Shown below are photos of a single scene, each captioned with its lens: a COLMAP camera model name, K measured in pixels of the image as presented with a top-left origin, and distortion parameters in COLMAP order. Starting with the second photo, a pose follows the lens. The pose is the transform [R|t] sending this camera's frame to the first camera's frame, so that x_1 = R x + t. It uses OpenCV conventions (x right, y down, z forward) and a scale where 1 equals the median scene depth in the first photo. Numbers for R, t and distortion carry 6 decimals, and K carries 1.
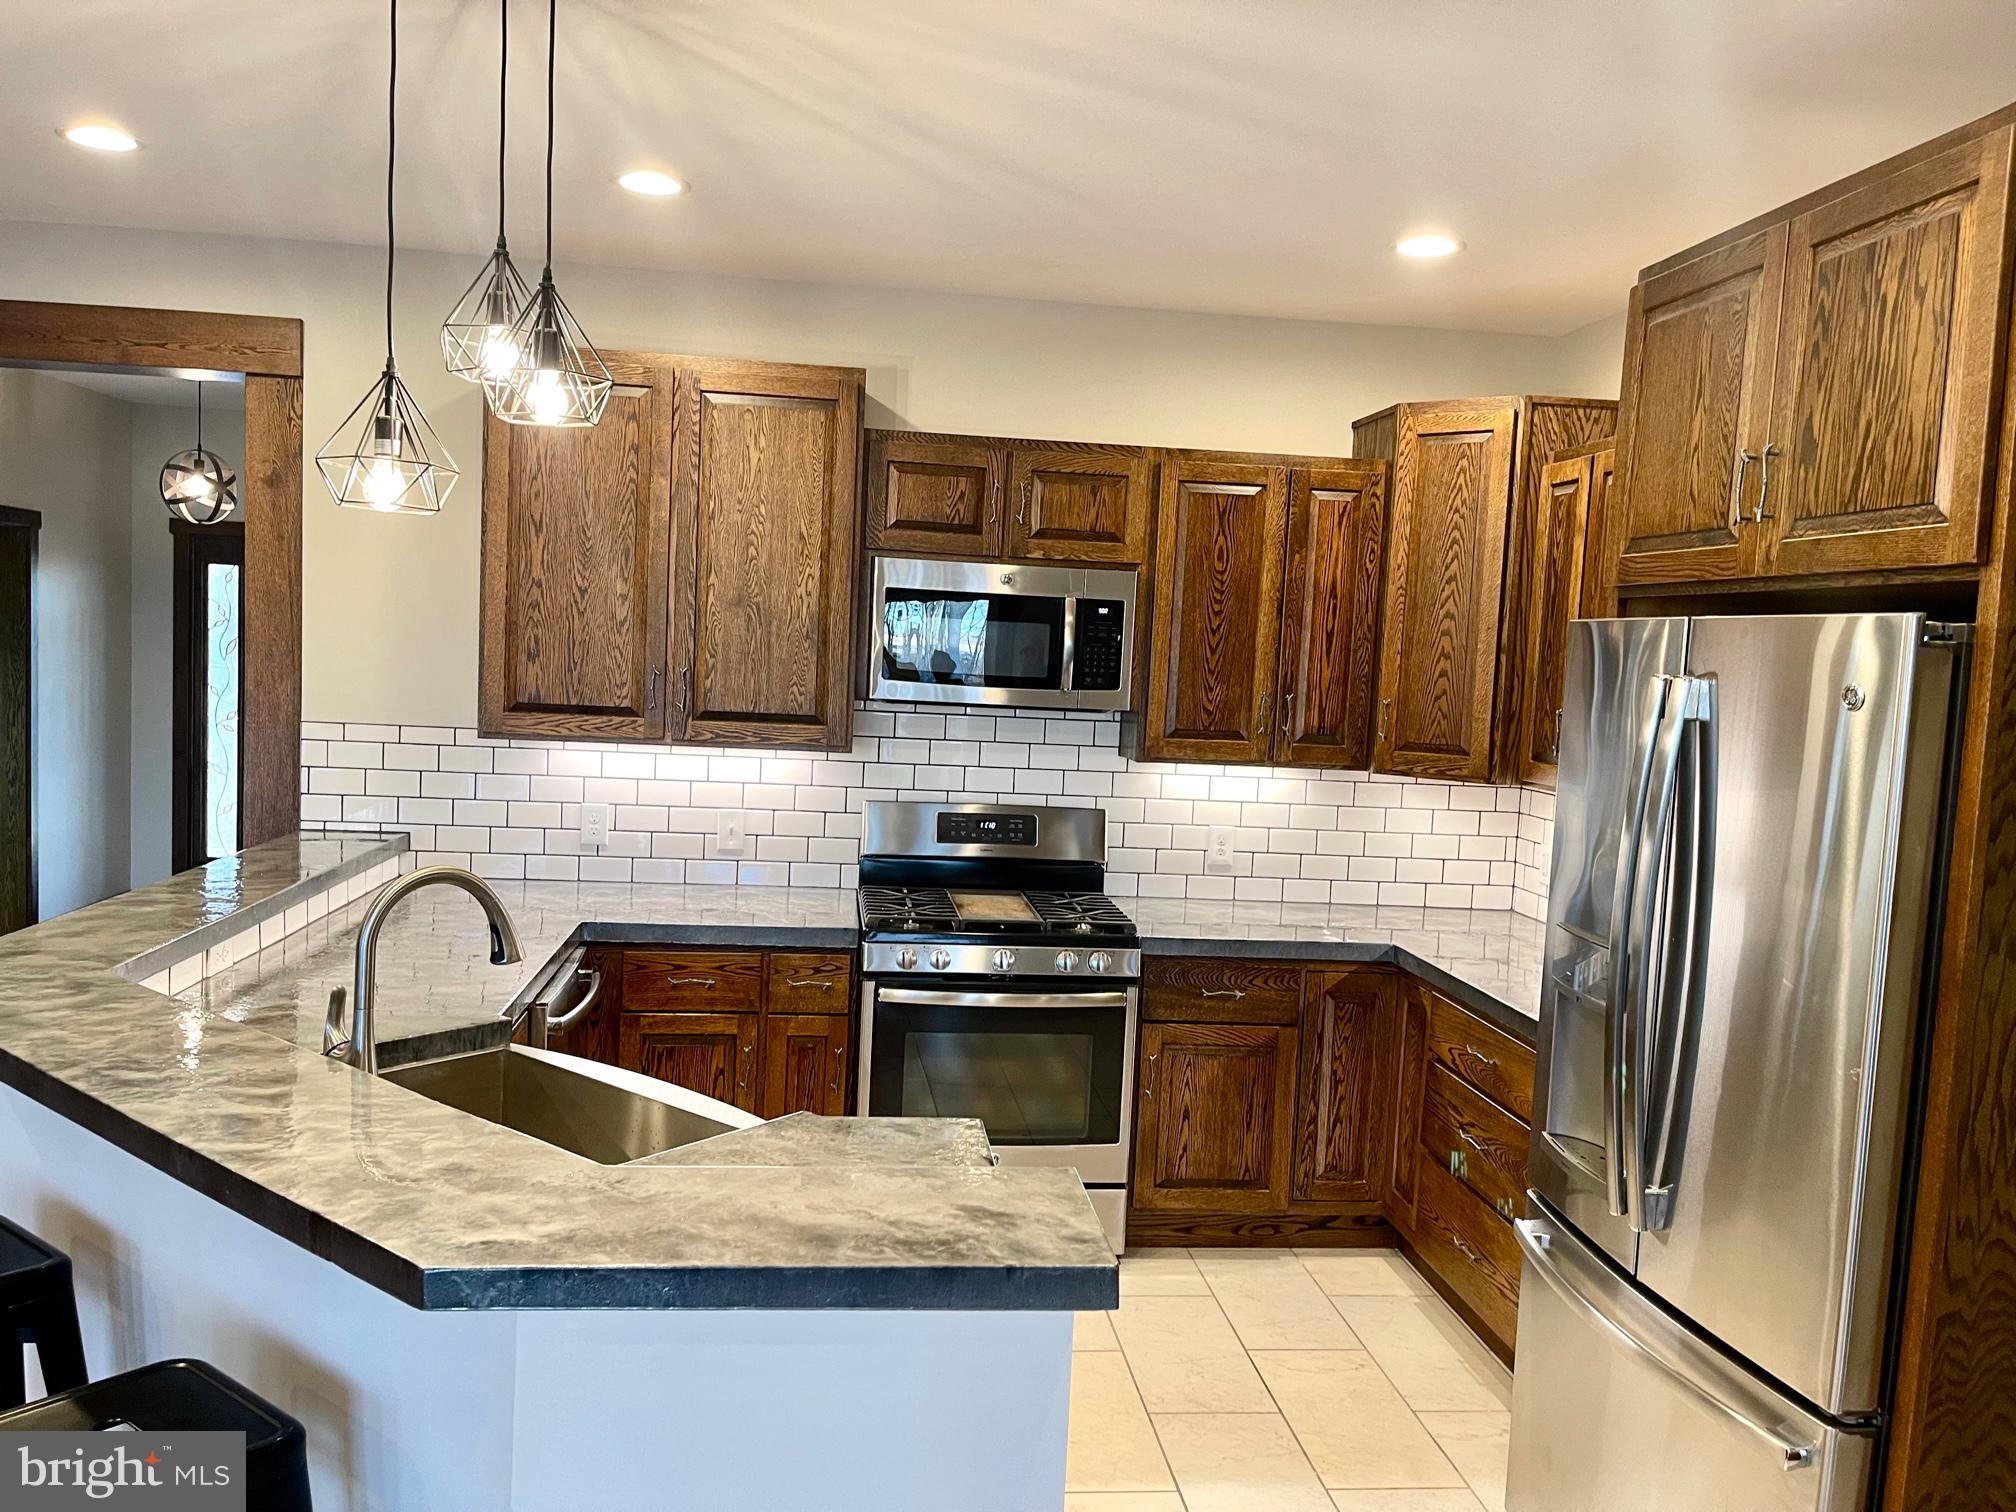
lens RADIAL K [[1499.4, 0, 1008.0], [0, 1499.4, 762.2], [0, 0, 1]] dist [0.098290, -0.156657]
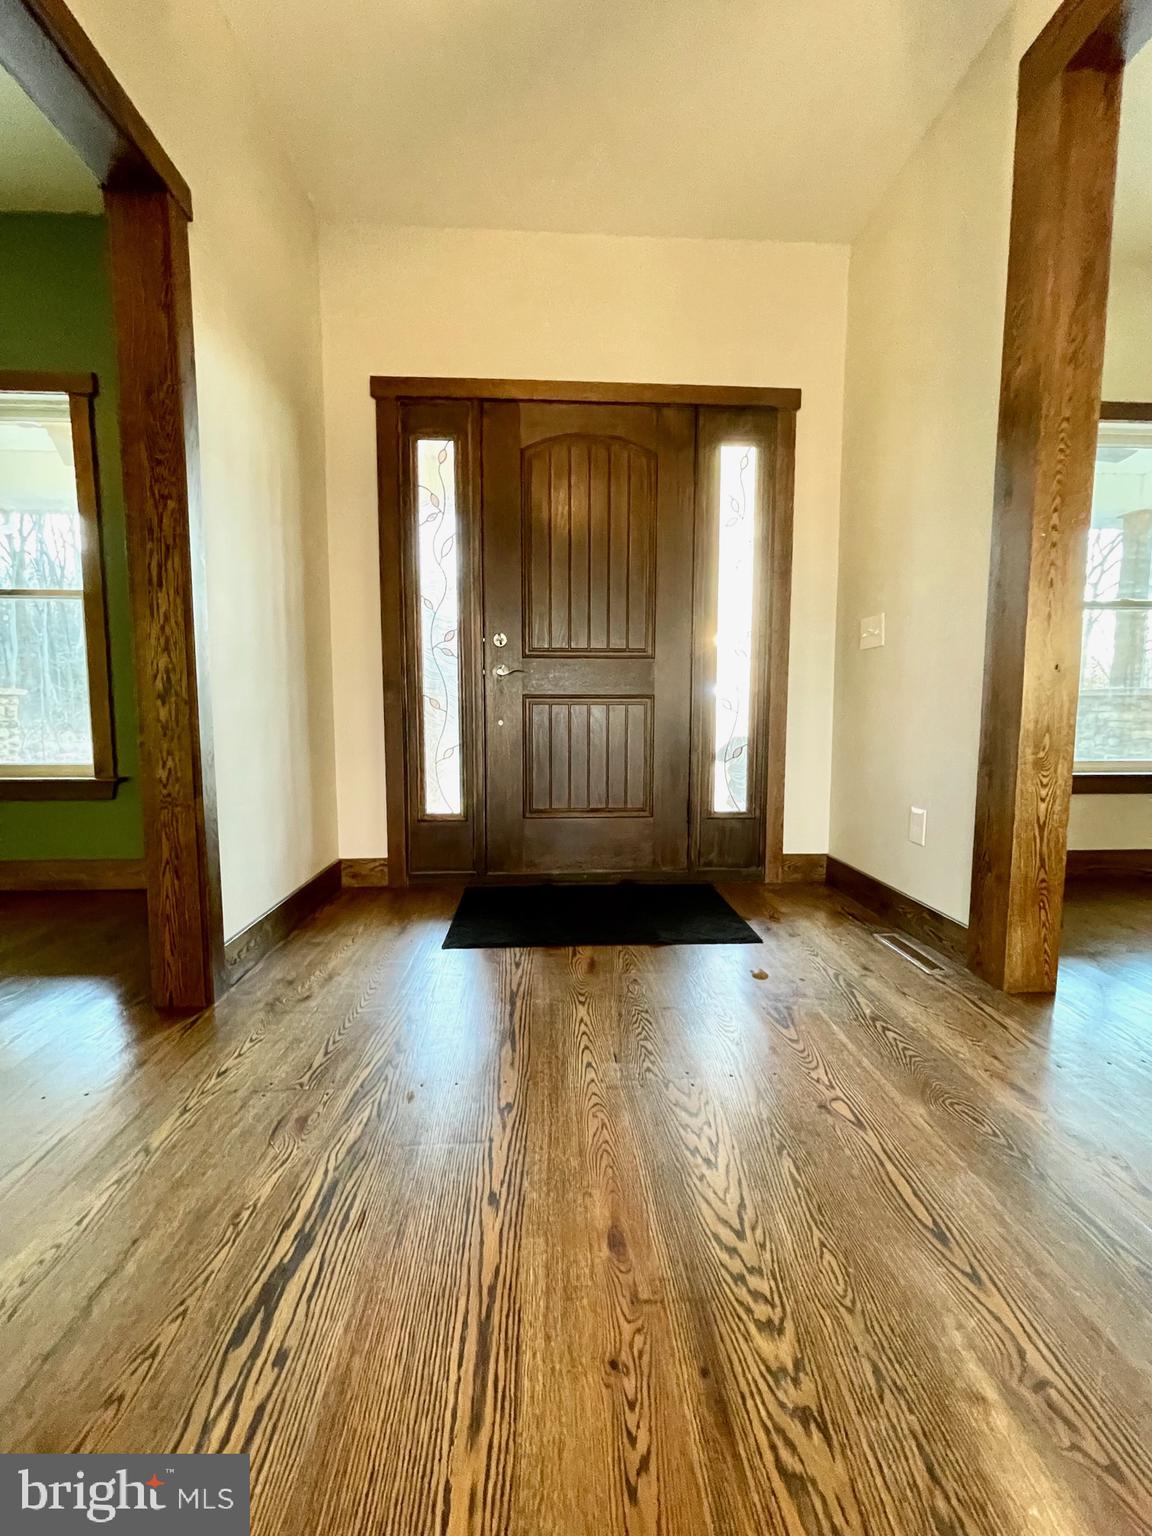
lens RADIAL K [[620.8, 0, 580.4], [0, 620.8, 767.3], [0, 0, 1]] dist [-0.000896, -0.000085]
pose [[0.996866, -0.041912, -0.067095, -0.798660], [0.043148, 0.998923, 0.017072, 0.066619], [0.066307, -0.019913, 0.997601, 1.276617]]
